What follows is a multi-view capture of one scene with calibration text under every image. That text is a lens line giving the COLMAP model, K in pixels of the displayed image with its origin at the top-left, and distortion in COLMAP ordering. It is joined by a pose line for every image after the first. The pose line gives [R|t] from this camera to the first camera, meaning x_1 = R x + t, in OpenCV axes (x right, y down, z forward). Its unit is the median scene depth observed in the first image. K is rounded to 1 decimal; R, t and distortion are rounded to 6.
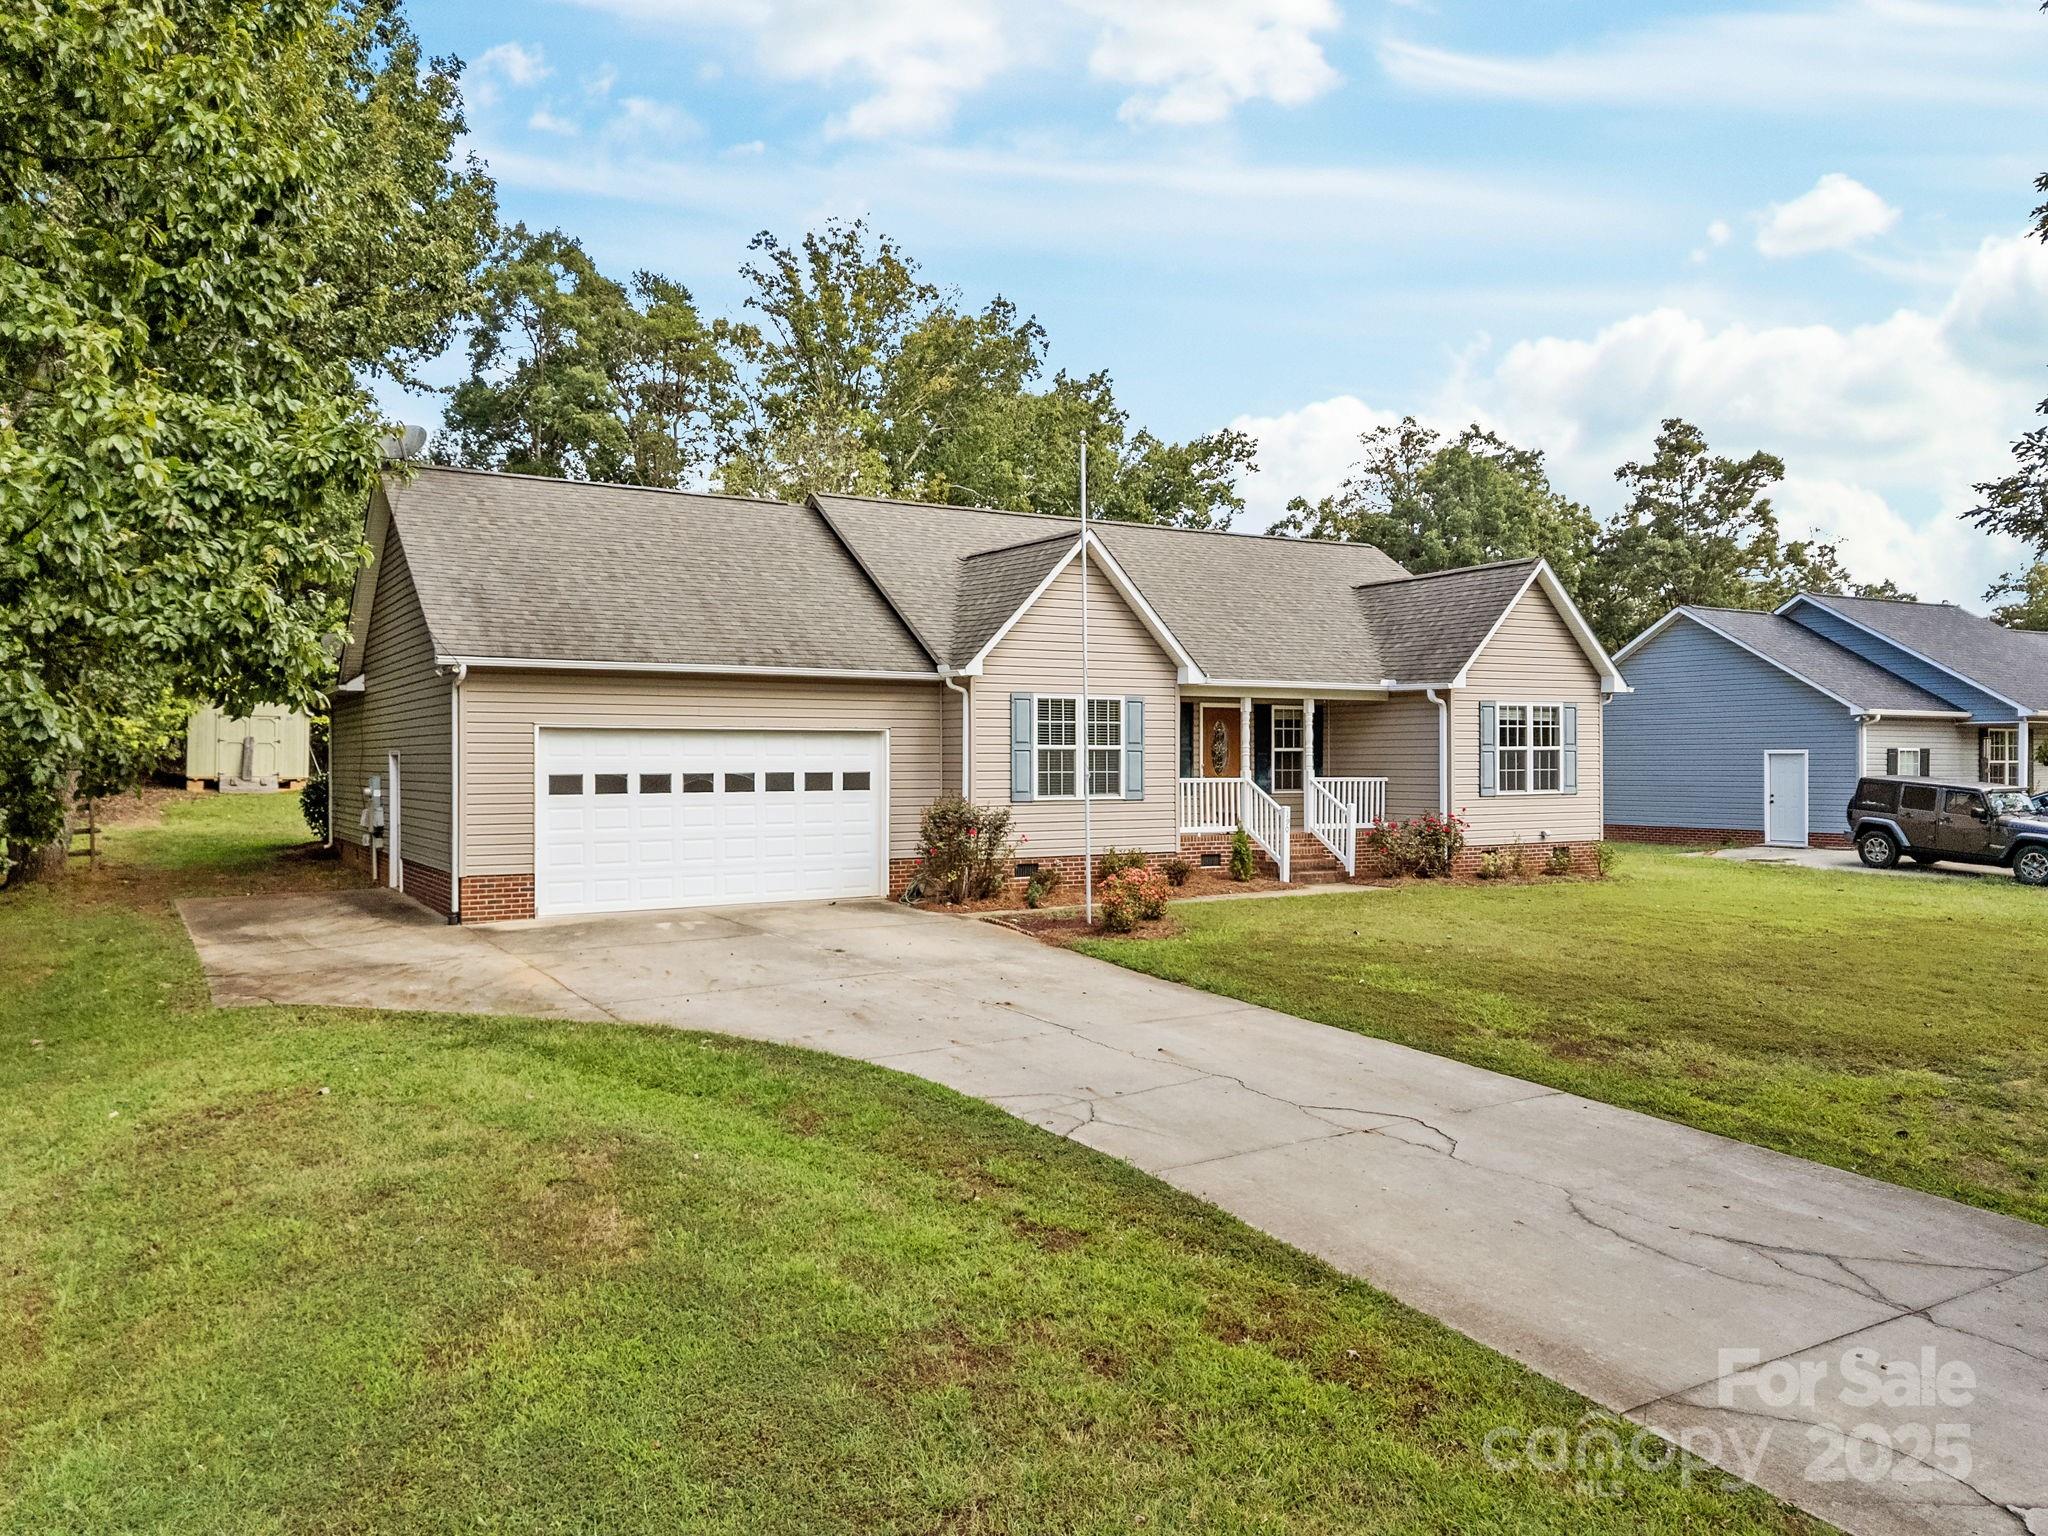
lens RADIAL K [[1493.3, 0, 1024.0], [0, 1493.3, 768.0], [0, 0, 1]] dist [0.117490, 0.000047]
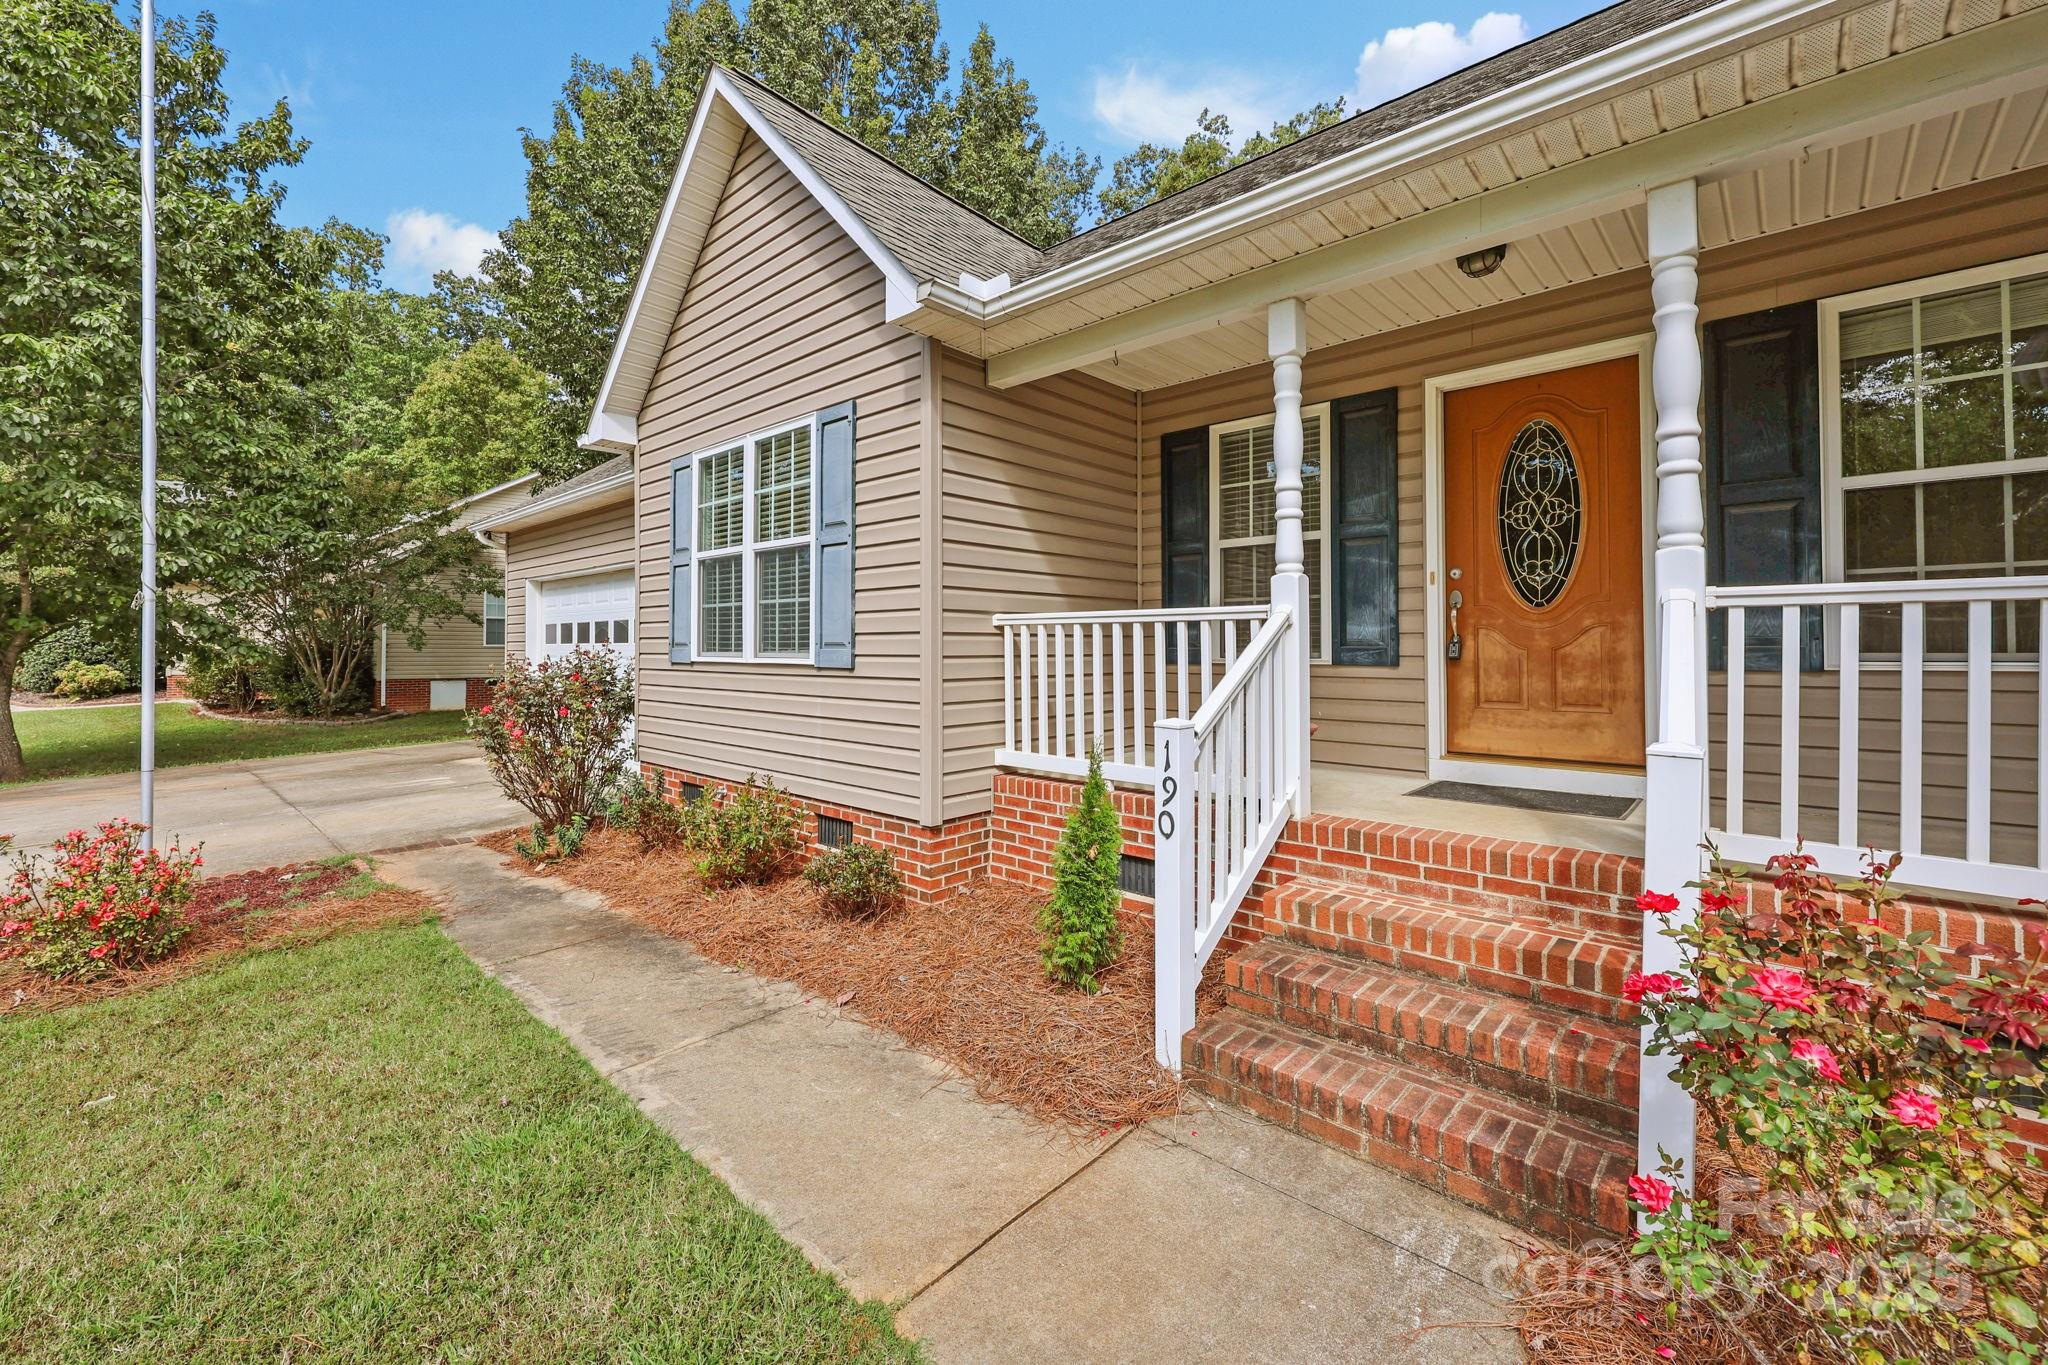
lens RADIAL K [[827.7, 0, 1015.5], [0, 827.7, 652.4], [0, 0, 1]] dist [0.002506, -0.000331]
pose [[0.284534, 0.008370, -0.958629, 0.282856], [0.000461, 0.999961, 0.008868, 0.014619], [0.958666, -0.002965, 0.284519, 0.928019]]
